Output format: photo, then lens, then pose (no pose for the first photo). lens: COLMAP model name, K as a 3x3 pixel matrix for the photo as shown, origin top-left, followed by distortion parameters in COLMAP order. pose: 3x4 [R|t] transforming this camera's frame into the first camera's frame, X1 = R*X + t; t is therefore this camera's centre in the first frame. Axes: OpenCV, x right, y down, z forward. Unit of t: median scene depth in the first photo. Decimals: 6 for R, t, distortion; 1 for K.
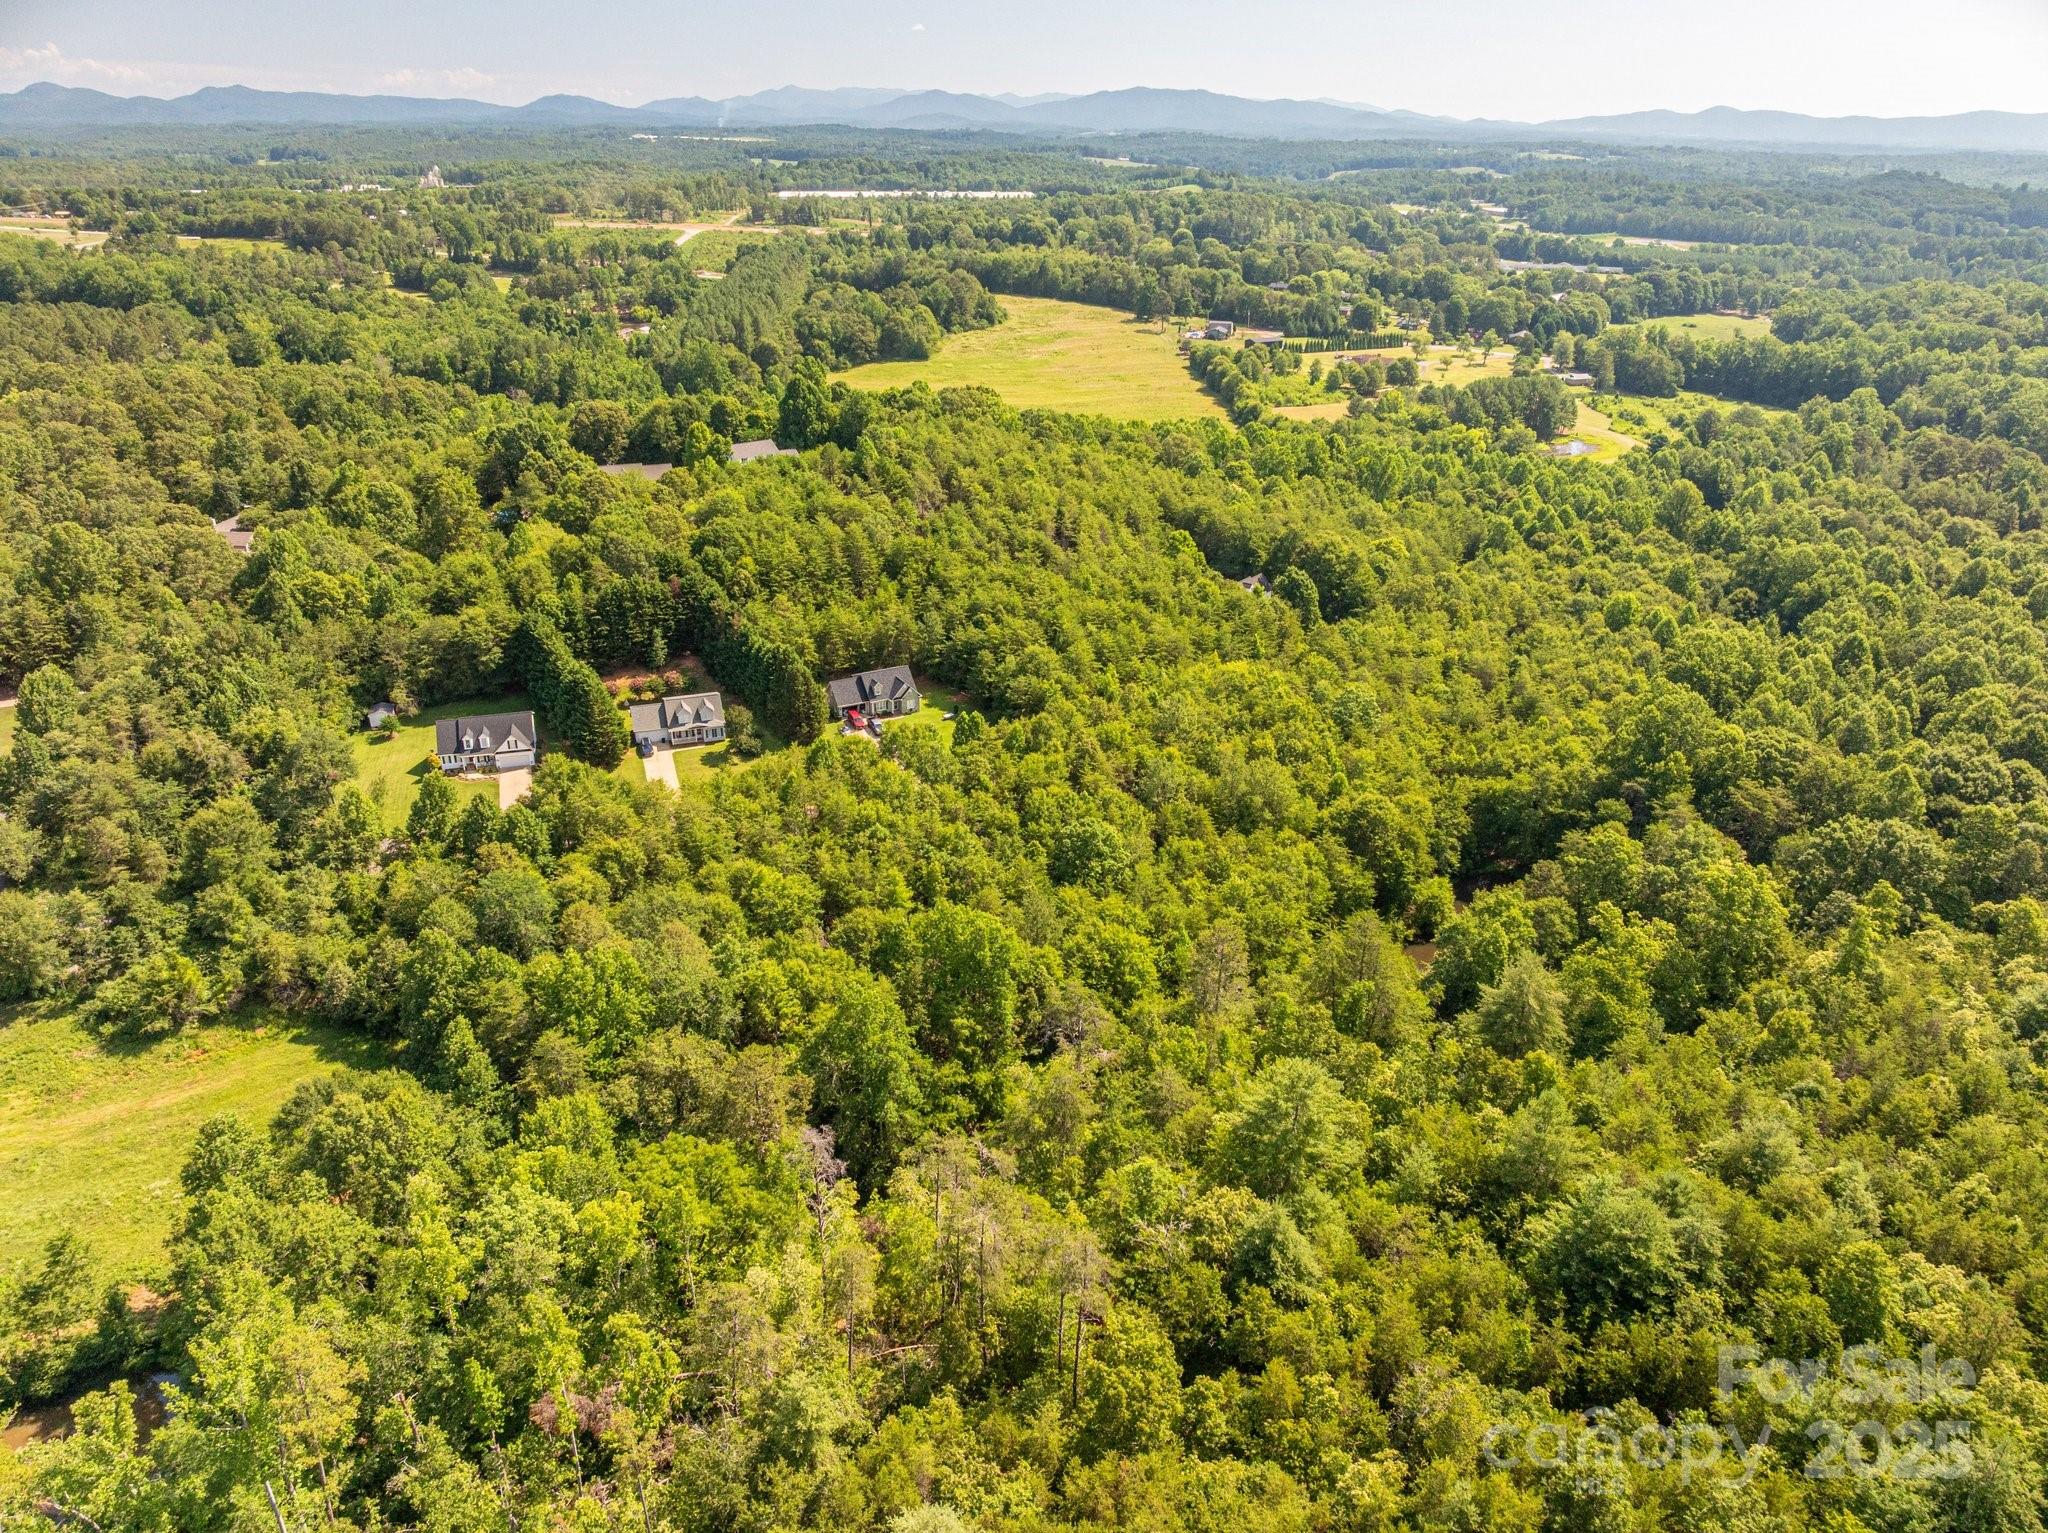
lens RADIAL K [[1452.2, 0, 1050.3], [0, 1452.2, 768.7], [0, 0, 1]] dist [-0.036376, -0.003077]
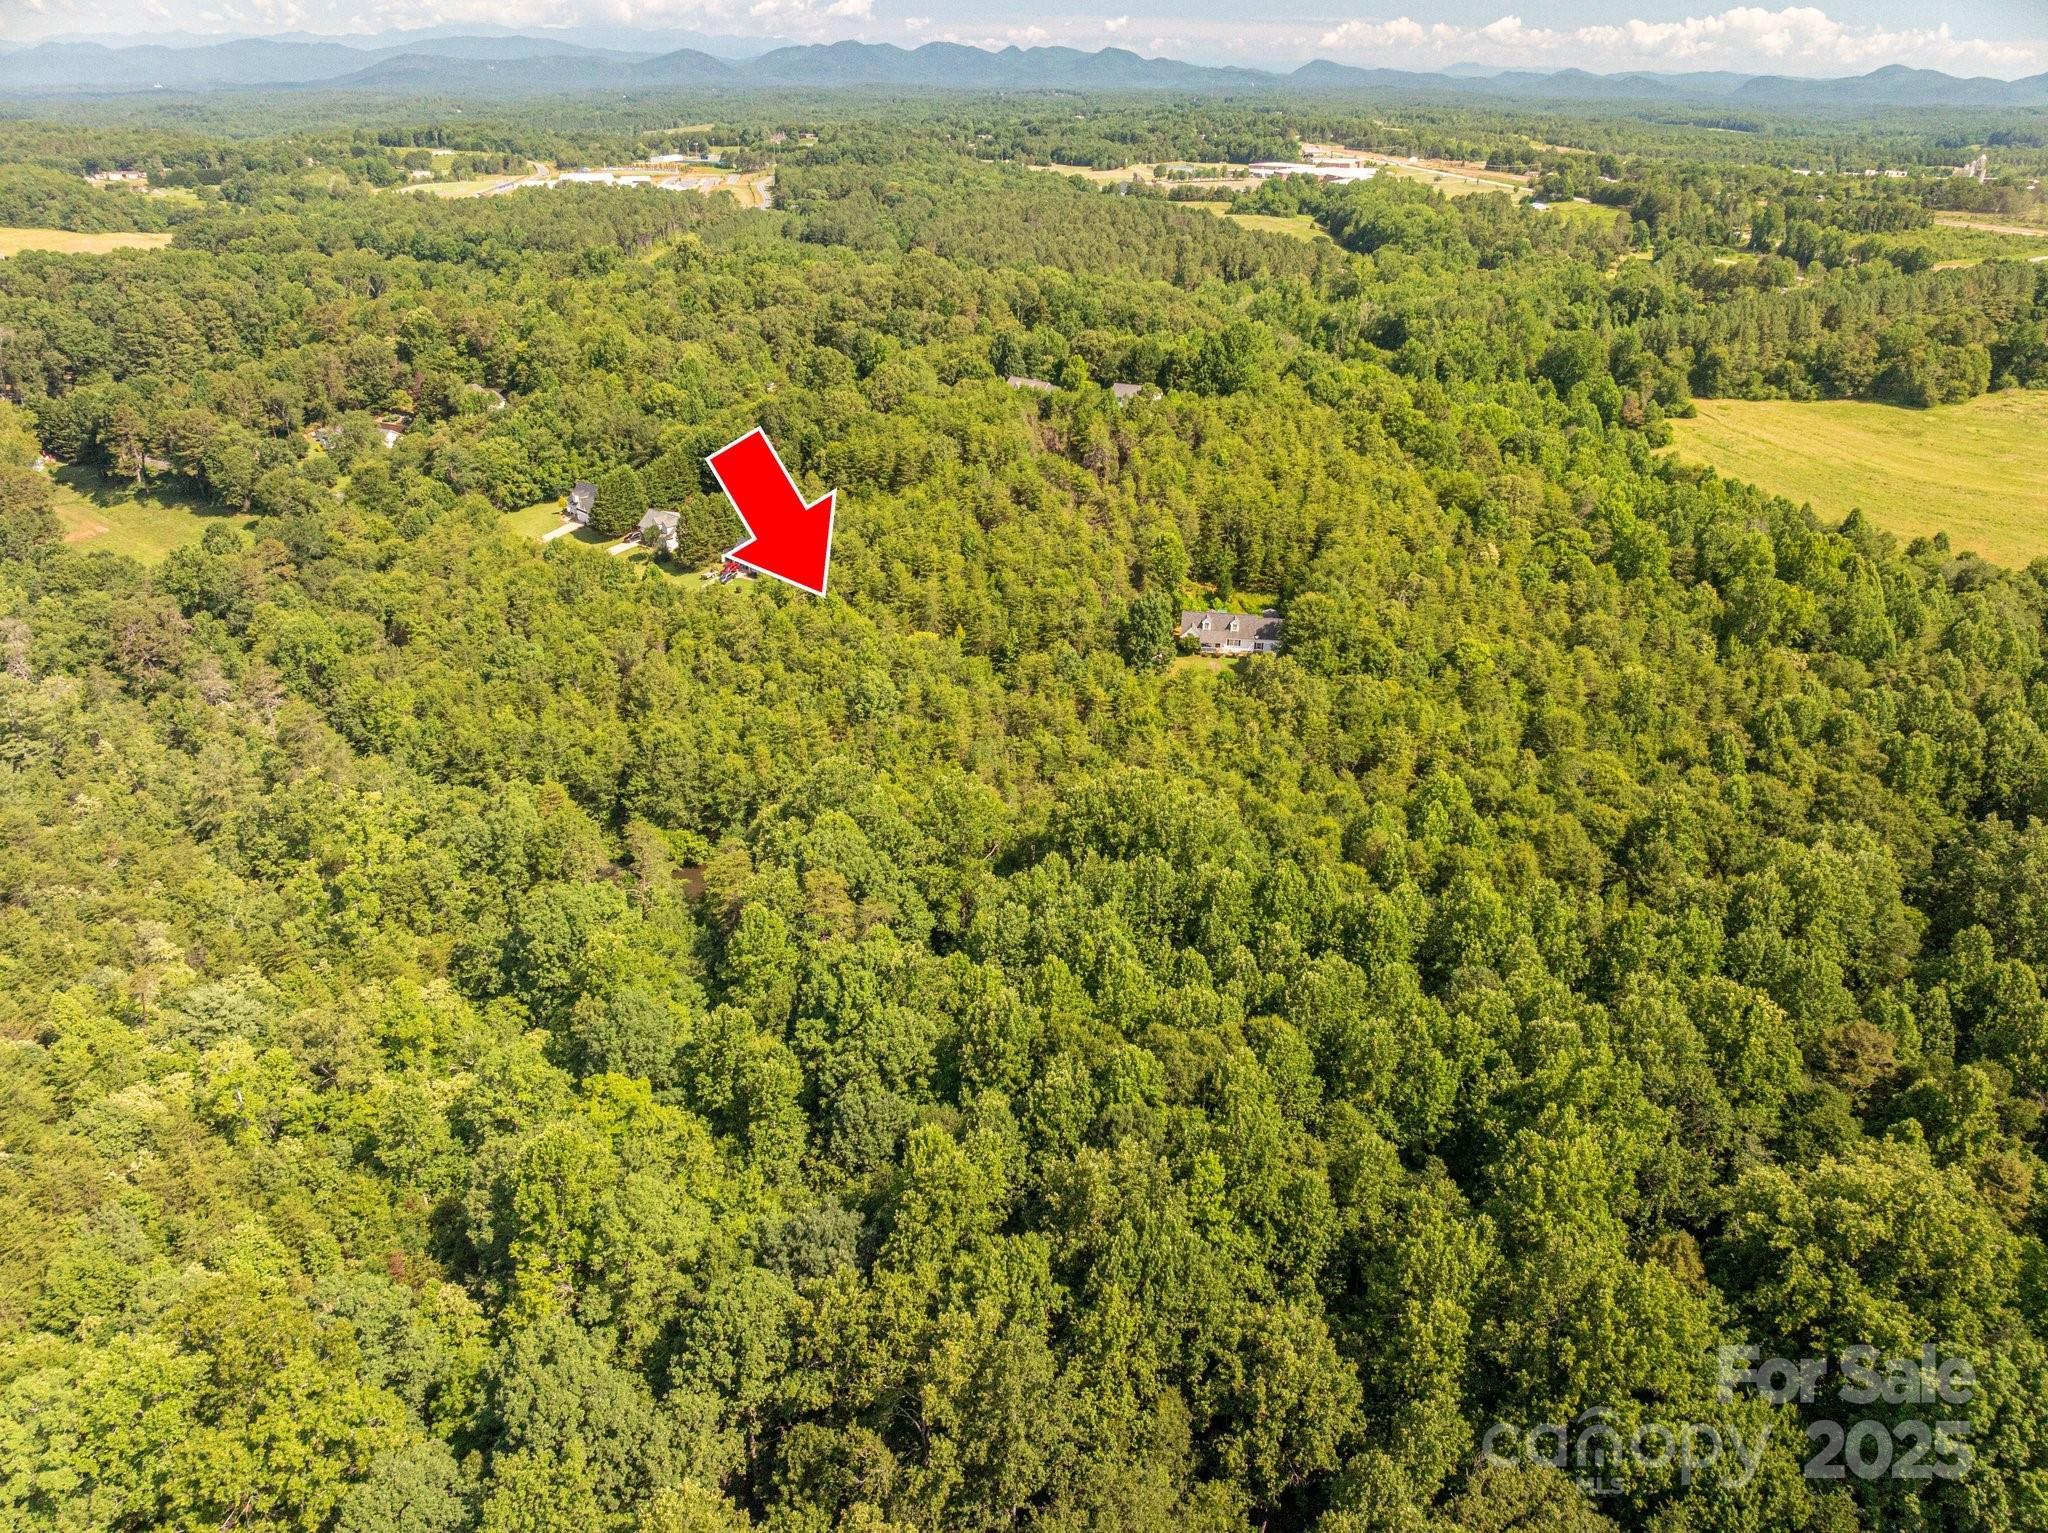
lens RADIAL K [[1450.2, 0, 1046.3], [0, 1450.2, 761.7], [0, 0, 1]] dist [-0.043920, 0.010900]
pose [[0.469673, 0.375277, -0.799108, 0.392977], [-0.370956, 0.905263, 0.207101, -0.091810], [0.801124, 0.199164, 0.564389, 0.211636]]
